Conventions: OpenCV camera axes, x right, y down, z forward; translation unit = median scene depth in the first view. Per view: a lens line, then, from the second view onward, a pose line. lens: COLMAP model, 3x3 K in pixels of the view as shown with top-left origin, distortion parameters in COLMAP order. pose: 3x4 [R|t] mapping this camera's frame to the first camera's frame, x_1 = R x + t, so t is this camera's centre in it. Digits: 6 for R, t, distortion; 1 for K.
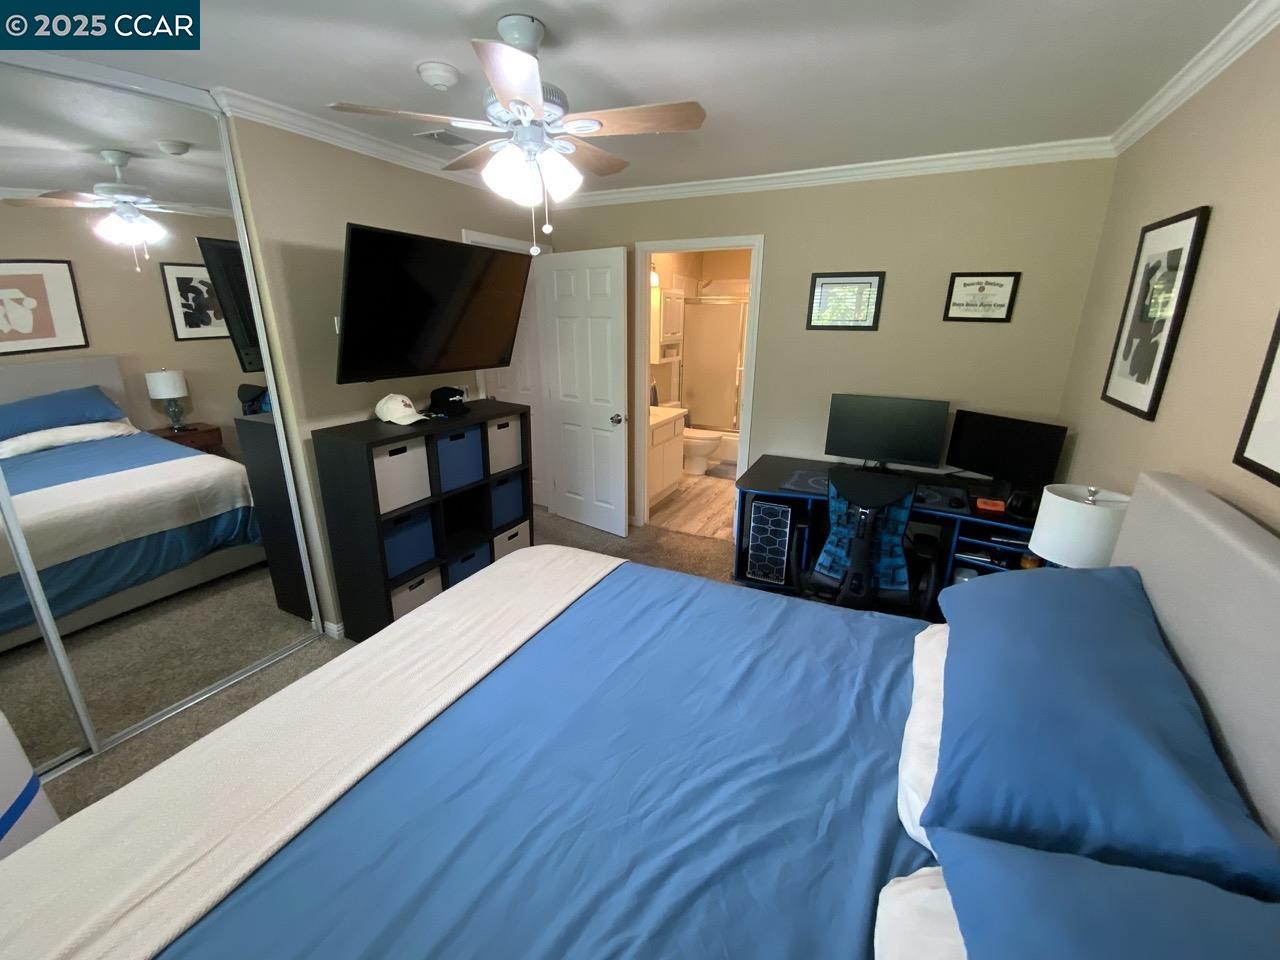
lens RADIAL K [[521.5, 0, 640.0], [0, 521.5, 480.0], [0, 0, 1]] dist [0.022448, -0.015294]
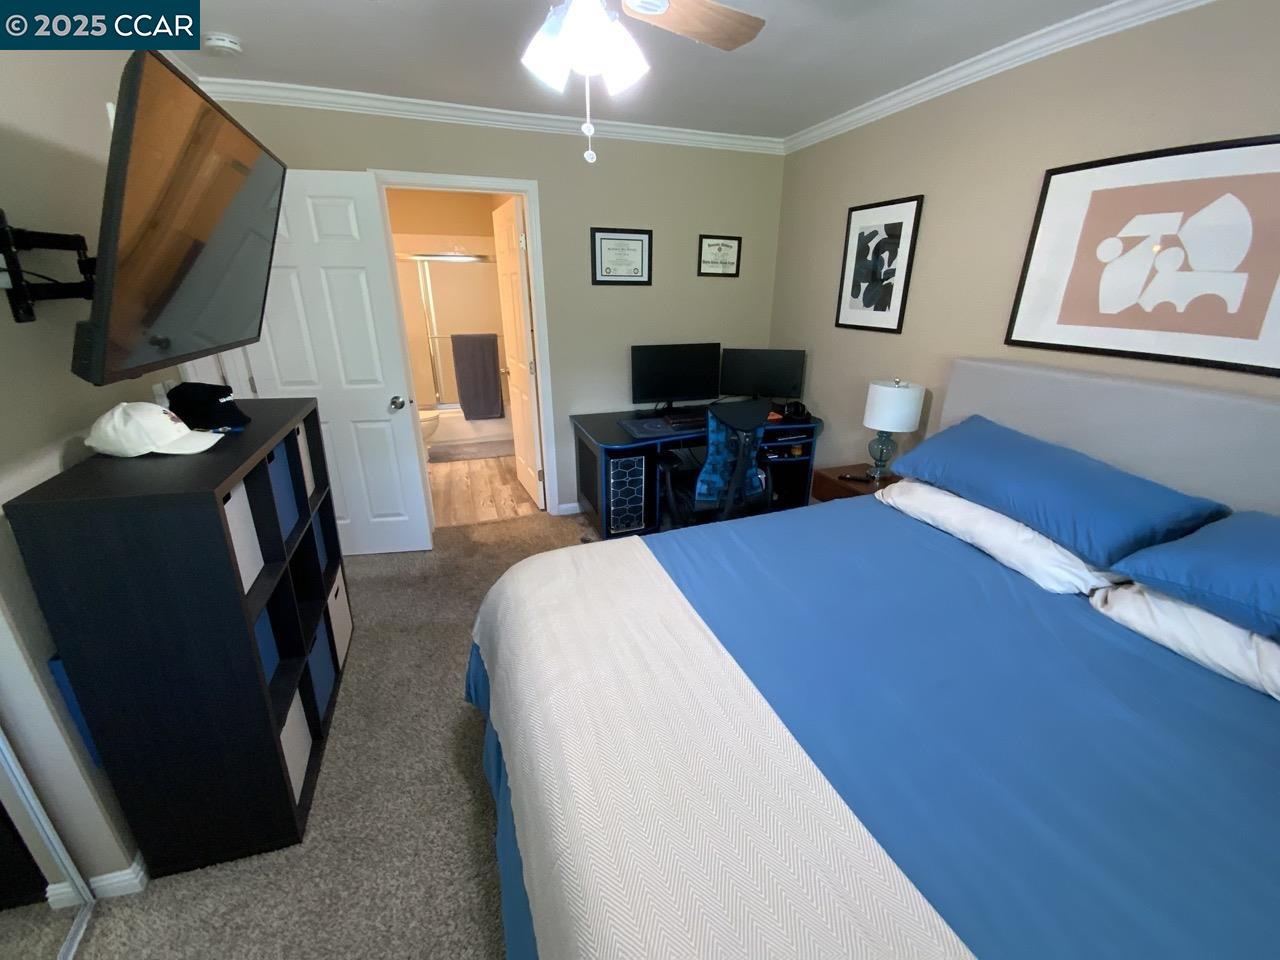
lens RADIAL K [[521.5, 0, 640.0], [0, 521.5, 480.0], [0, 0, 1]] dist [0.022448, -0.015294]
pose [[0.687976, -0.255524, 0.679262, -0.455361], [0.220940, 0.965282, 0.139344, -0.047777], [-0.691284, 0.054211, 0.720546, 0.254019]]
